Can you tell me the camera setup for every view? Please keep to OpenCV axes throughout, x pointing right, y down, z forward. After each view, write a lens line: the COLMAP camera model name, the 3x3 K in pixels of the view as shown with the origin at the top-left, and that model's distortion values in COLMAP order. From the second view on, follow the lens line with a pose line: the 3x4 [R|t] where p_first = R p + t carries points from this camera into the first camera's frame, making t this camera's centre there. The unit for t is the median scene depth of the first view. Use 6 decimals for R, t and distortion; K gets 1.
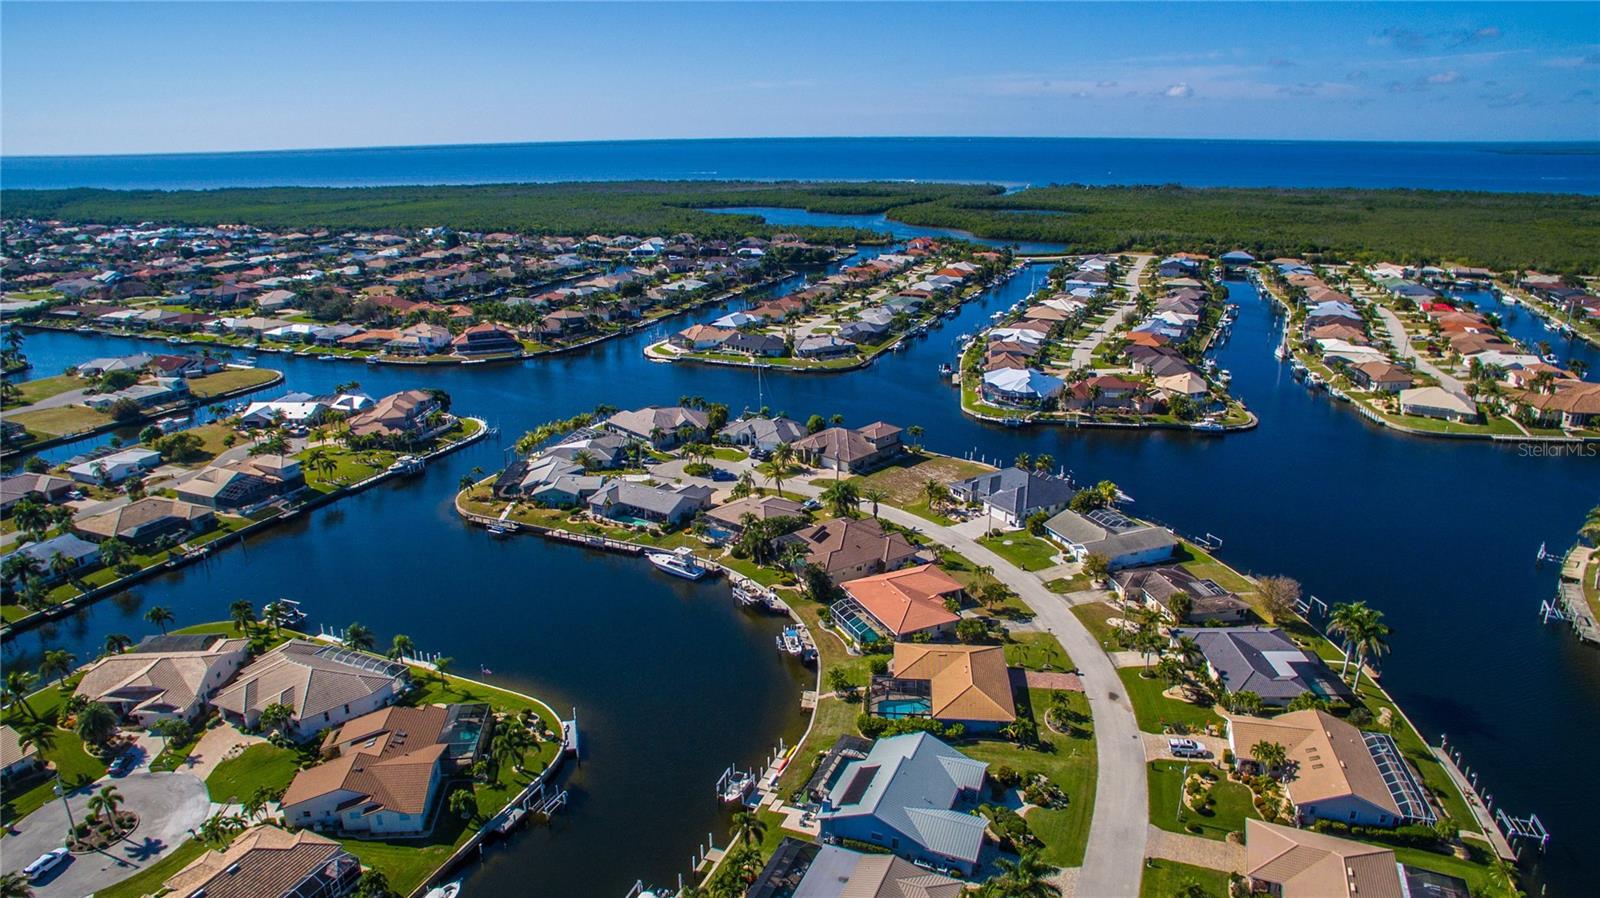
lens RADIAL K [[984.6, 0, 795.4], [0, 984.6, 453.5], [0, 0, 1]] dist [-0.127920, 0.094878]
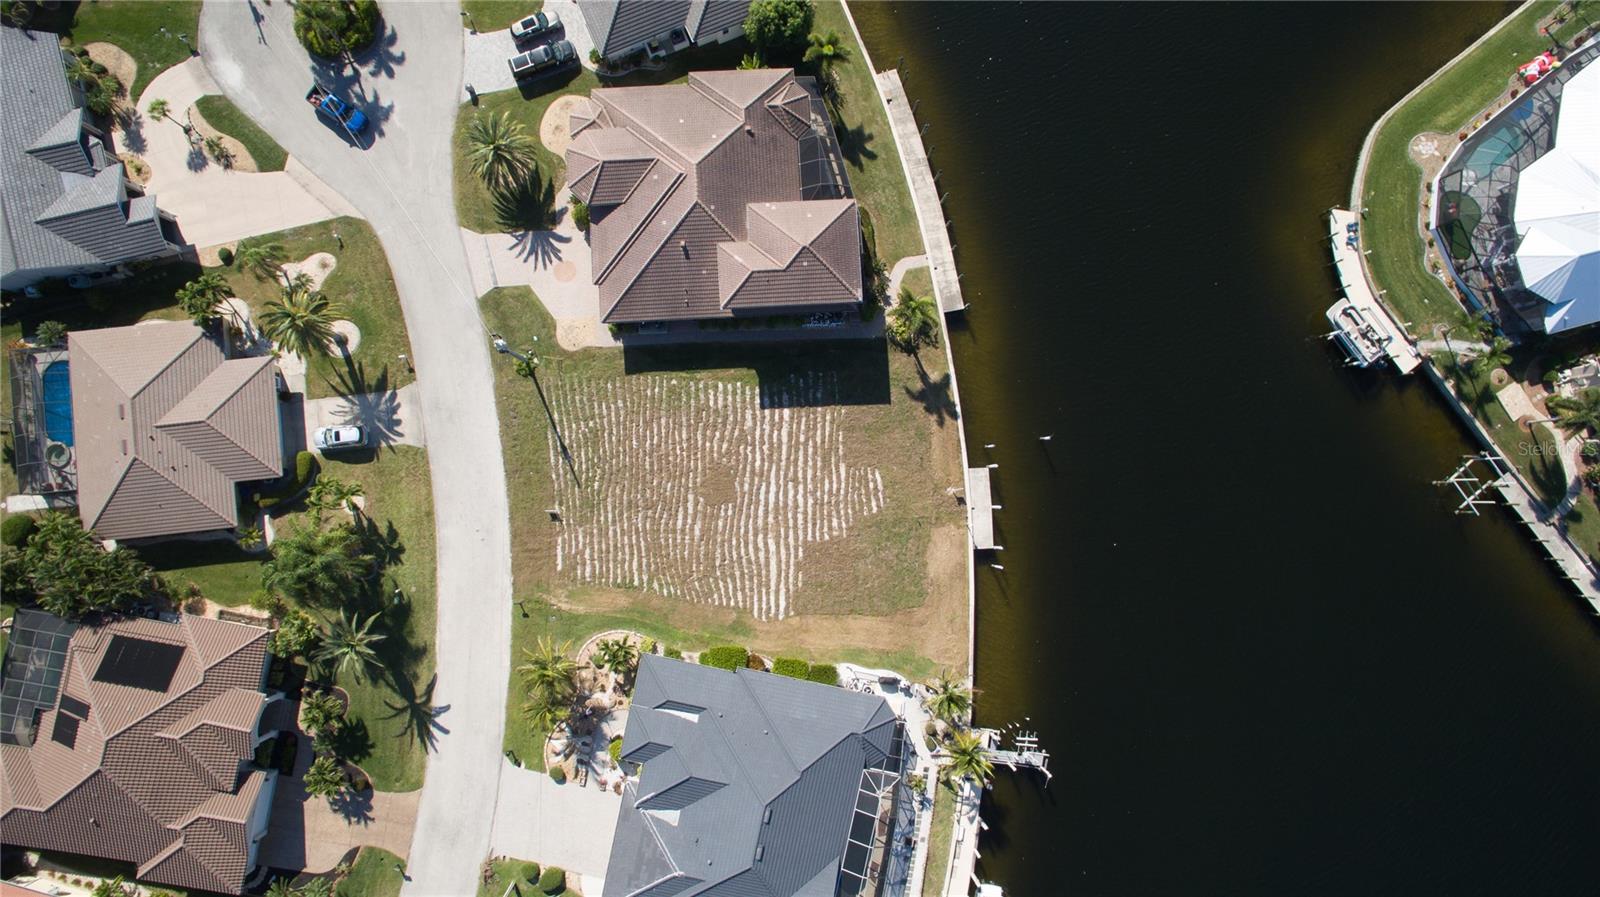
lens RADIAL K [[931.6, 0, 795.0], [0, 931.6, 450.1], [0, 0, 1]] dist [-0.122001, 0.085233]
pose [[0.730541, 0.682821, 0.008145, 0.116362], [-0.264586, 0.272041, 0.925196, -0.259805], [0.629527, -0.678048, 0.379402, 0.791646]]
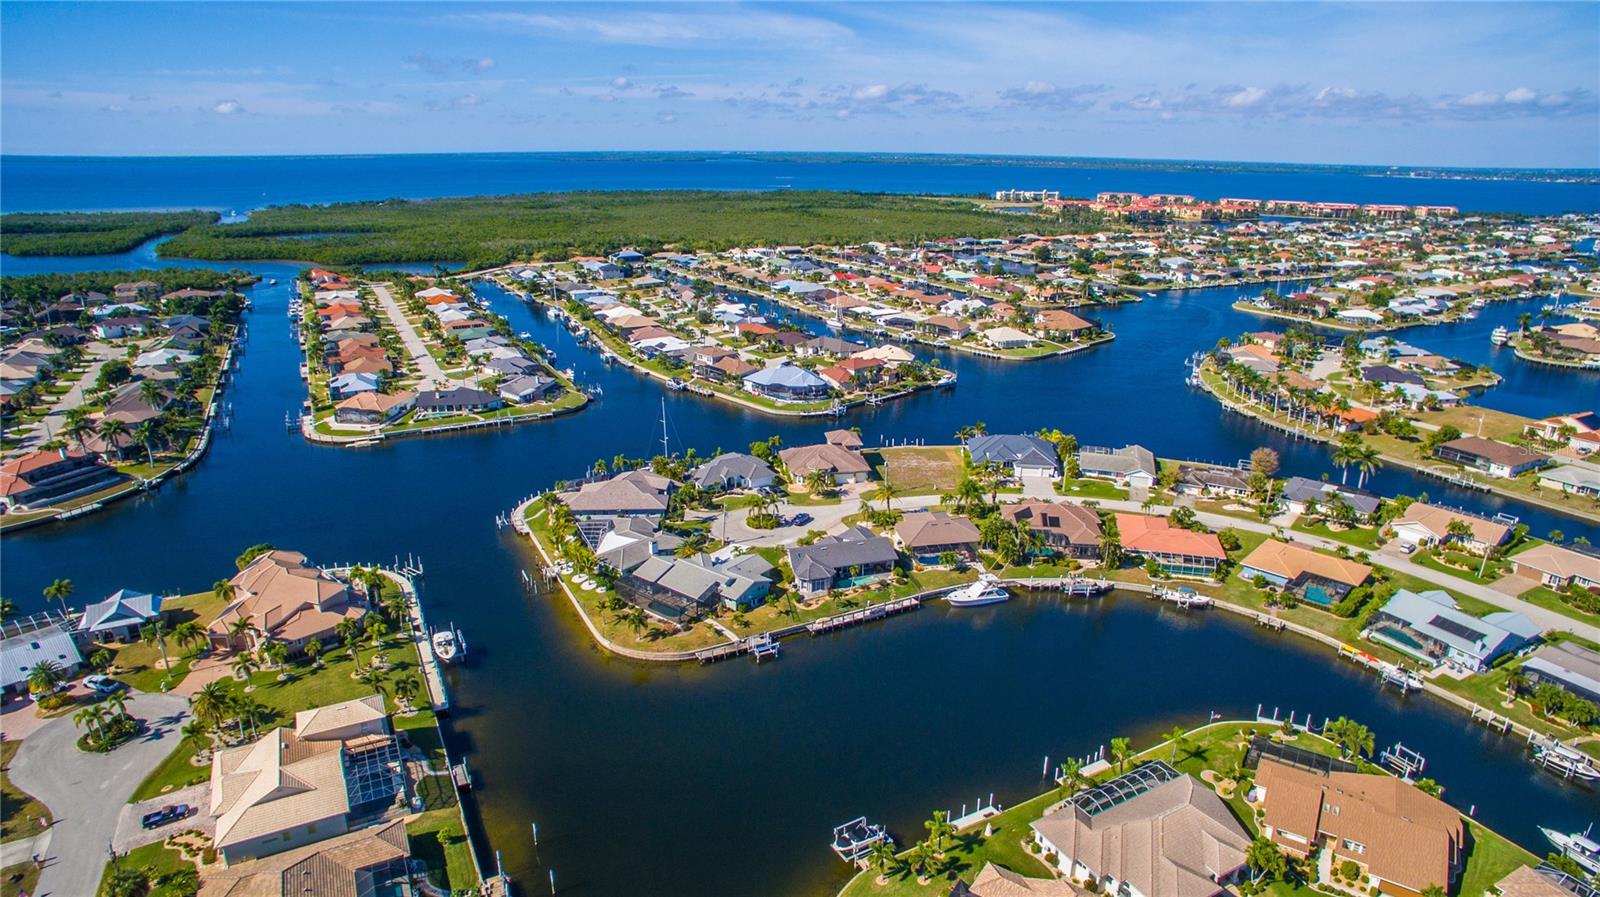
lens RADIAL K [[931.6, 0, 795.0], [0, 931.6, 450.1], [0, 0, 1]] dist [-0.122001, 0.085233]
pose [[0.625711, -0.231321, 0.744967, -0.634521], [0.232460, 0.966922, 0.104994, -0.117936], [-0.744612, 0.107480, 0.658787, 0.369586]]
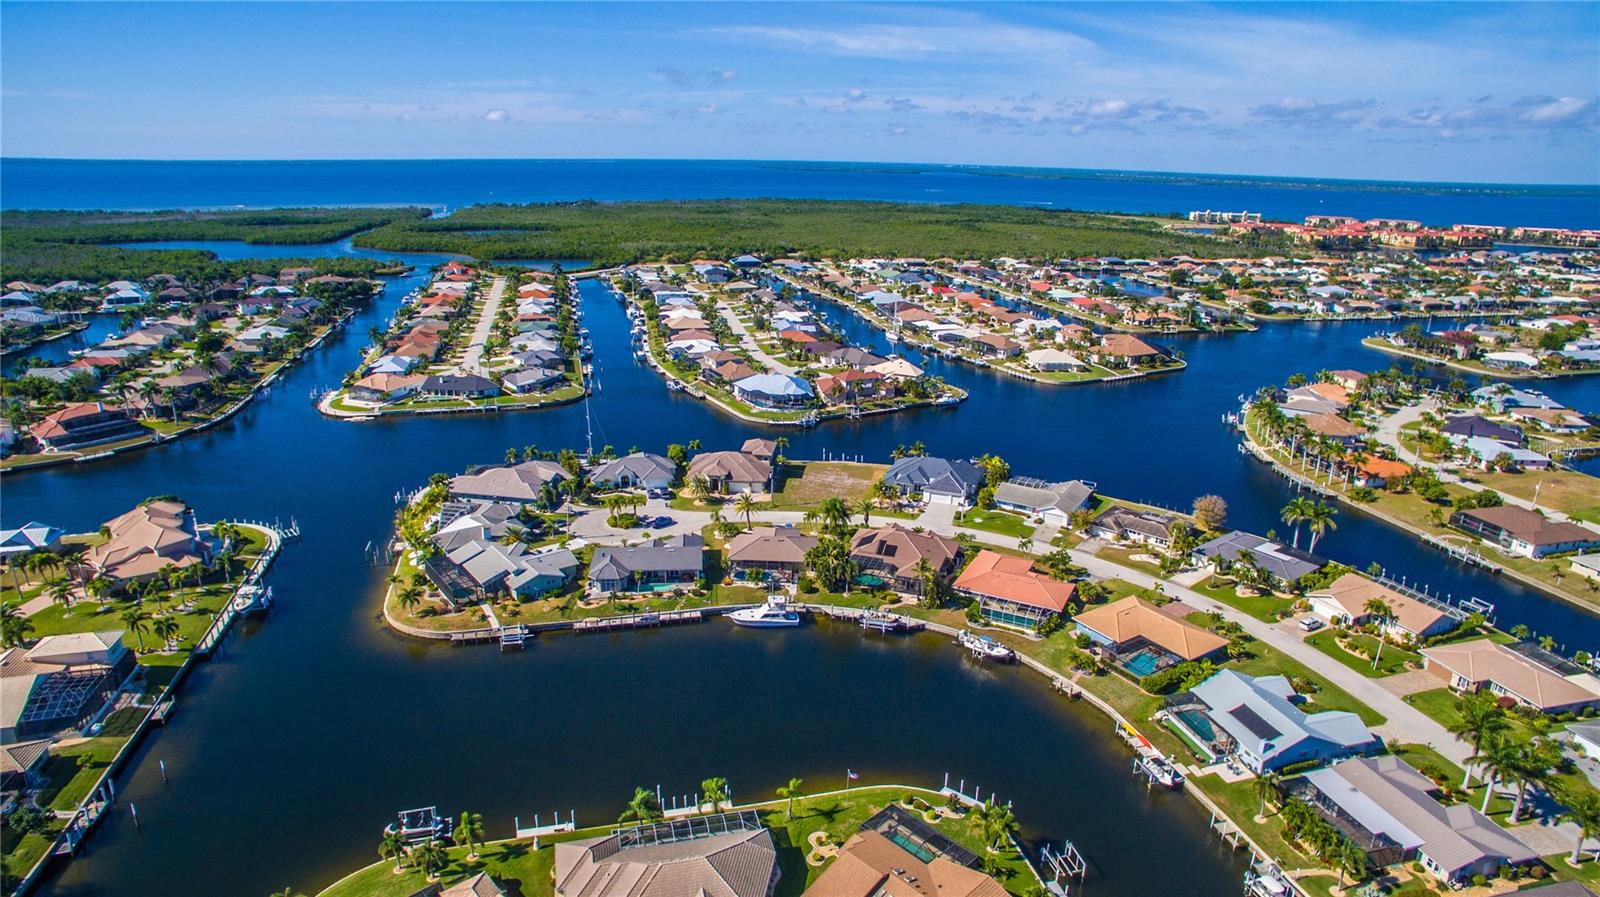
lens RADIAL K [[931.6, 0, 795.0], [0, 931.6, 450.1], [0, 0, 1]] dist [-0.122001, 0.085233]
pose [[0.790379, -0.165531, 0.589831, -0.424481], [0.170095, 0.984244, 0.048291, -0.057129], [-0.588531, 0.062159, 0.806082, 0.190023]]
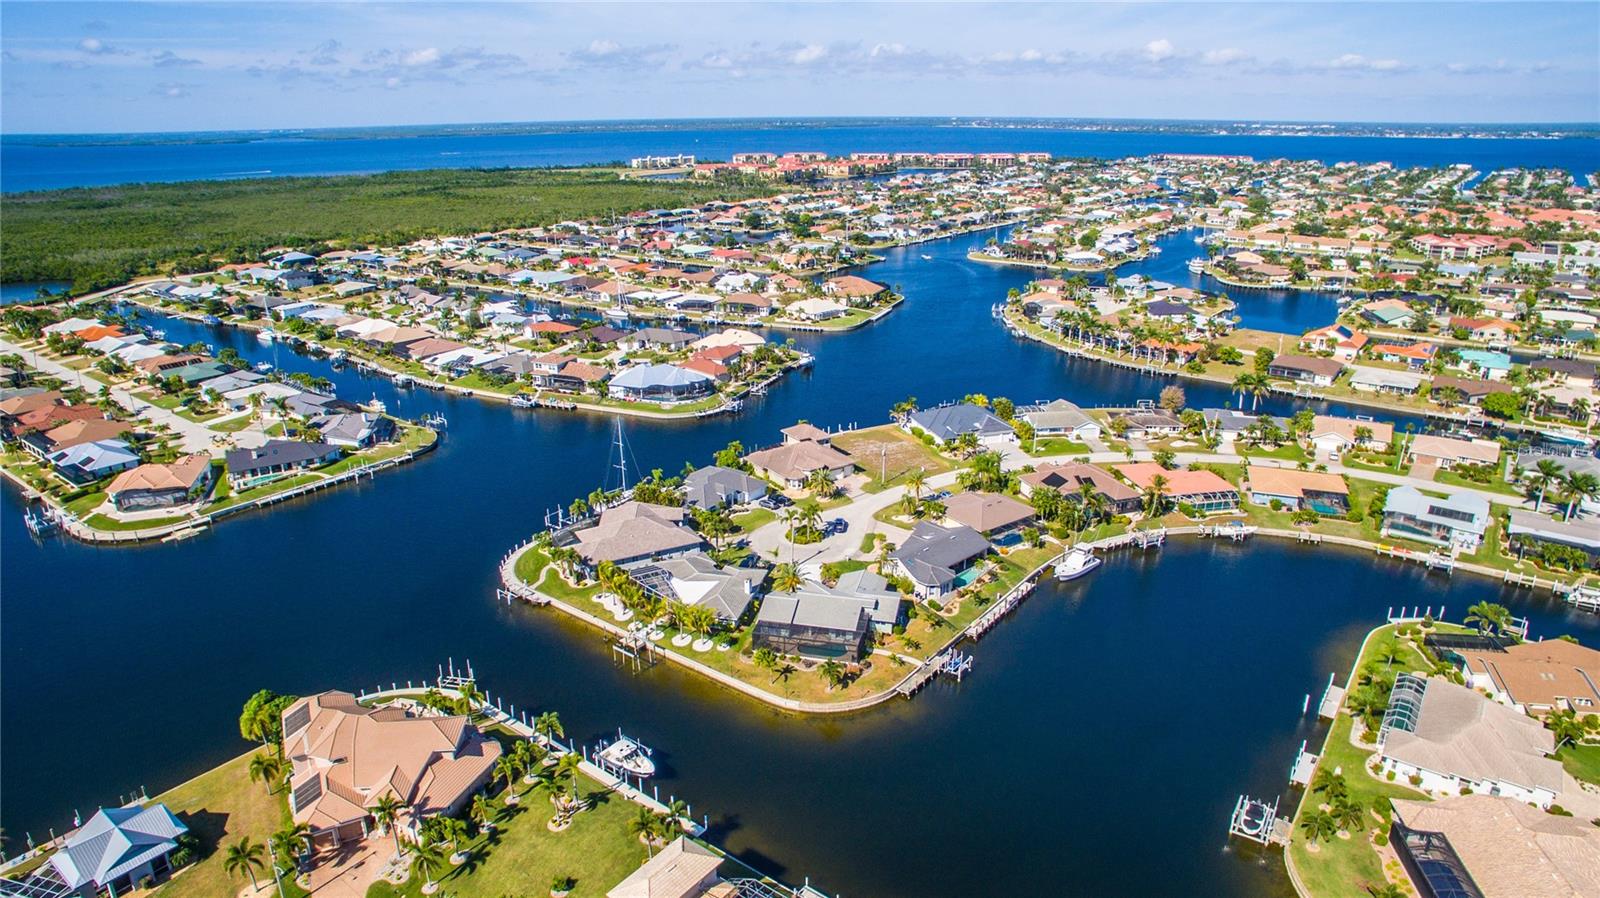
lens RADIAL K [[984.6, 0, 795.4], [0, 984.6, 453.5], [0, 0, 1]] dist [-0.127920, 0.094878]
pose [[0.250814, -0.315120, 0.915310, -0.745852], [0.309371, 0.922040, 0.232663, -0.215546], [-0.917269, 0.224815, 0.328750, 0.655265]]
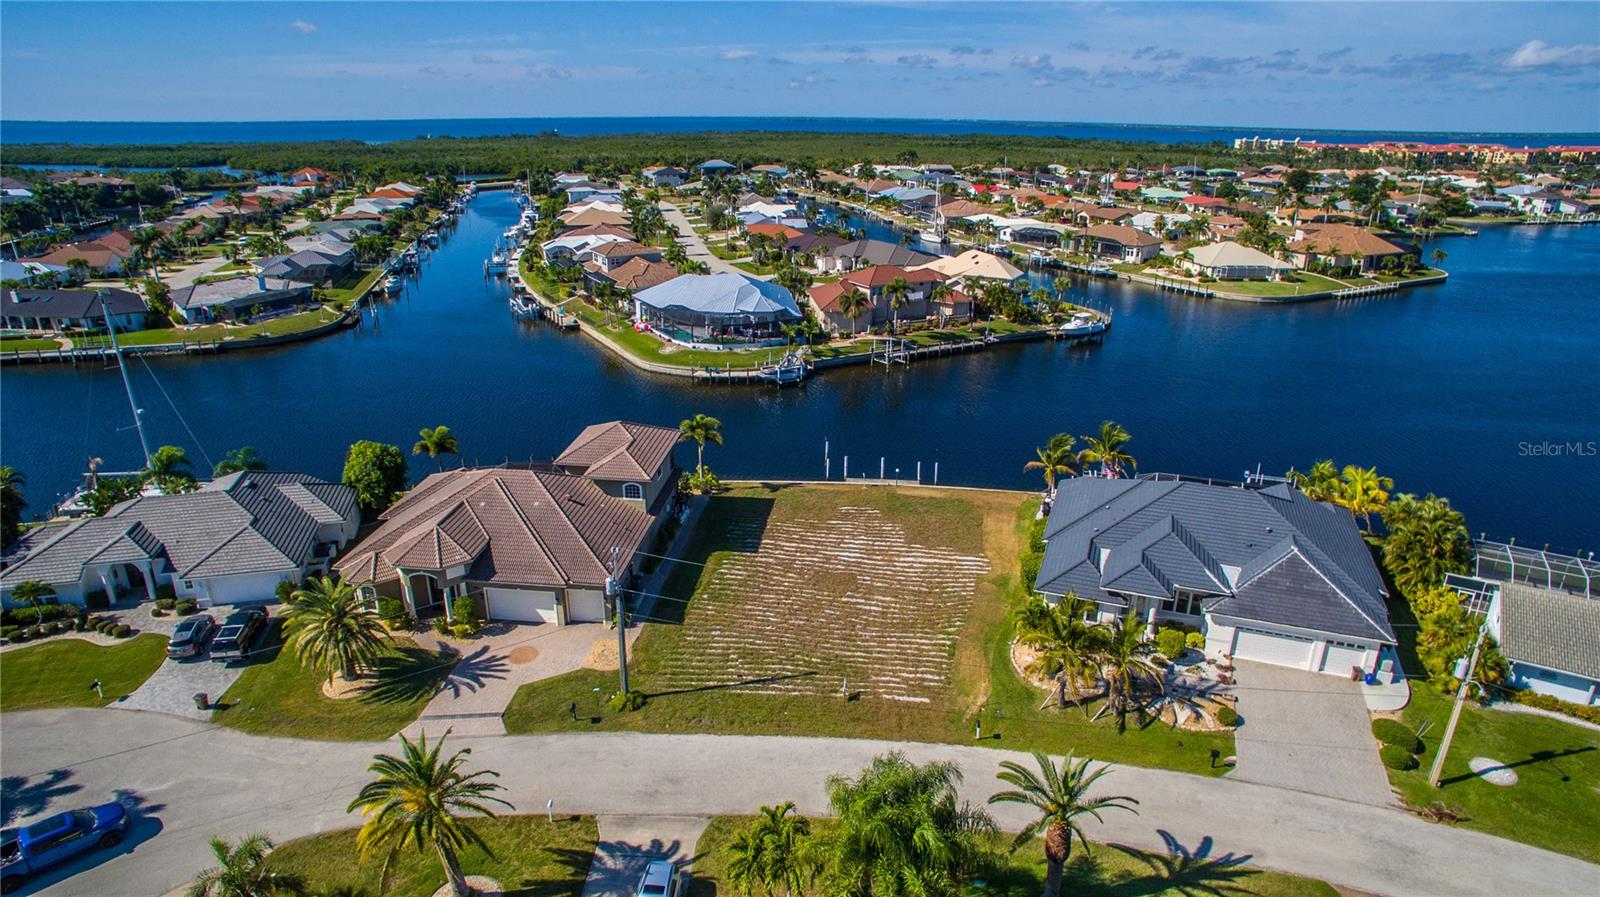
lens RADIAL K [[931.6, 0, 795.0], [0, 931.6, 450.1], [0, 0, 1]] dist [-0.122001, 0.085233]
pose [[0.786344, -0.198717, 0.584957, -0.041465], [0.181065, 0.979407, 0.089316, -0.037288], [-0.590660, 0.035682, 0.806131, 0.681037]]
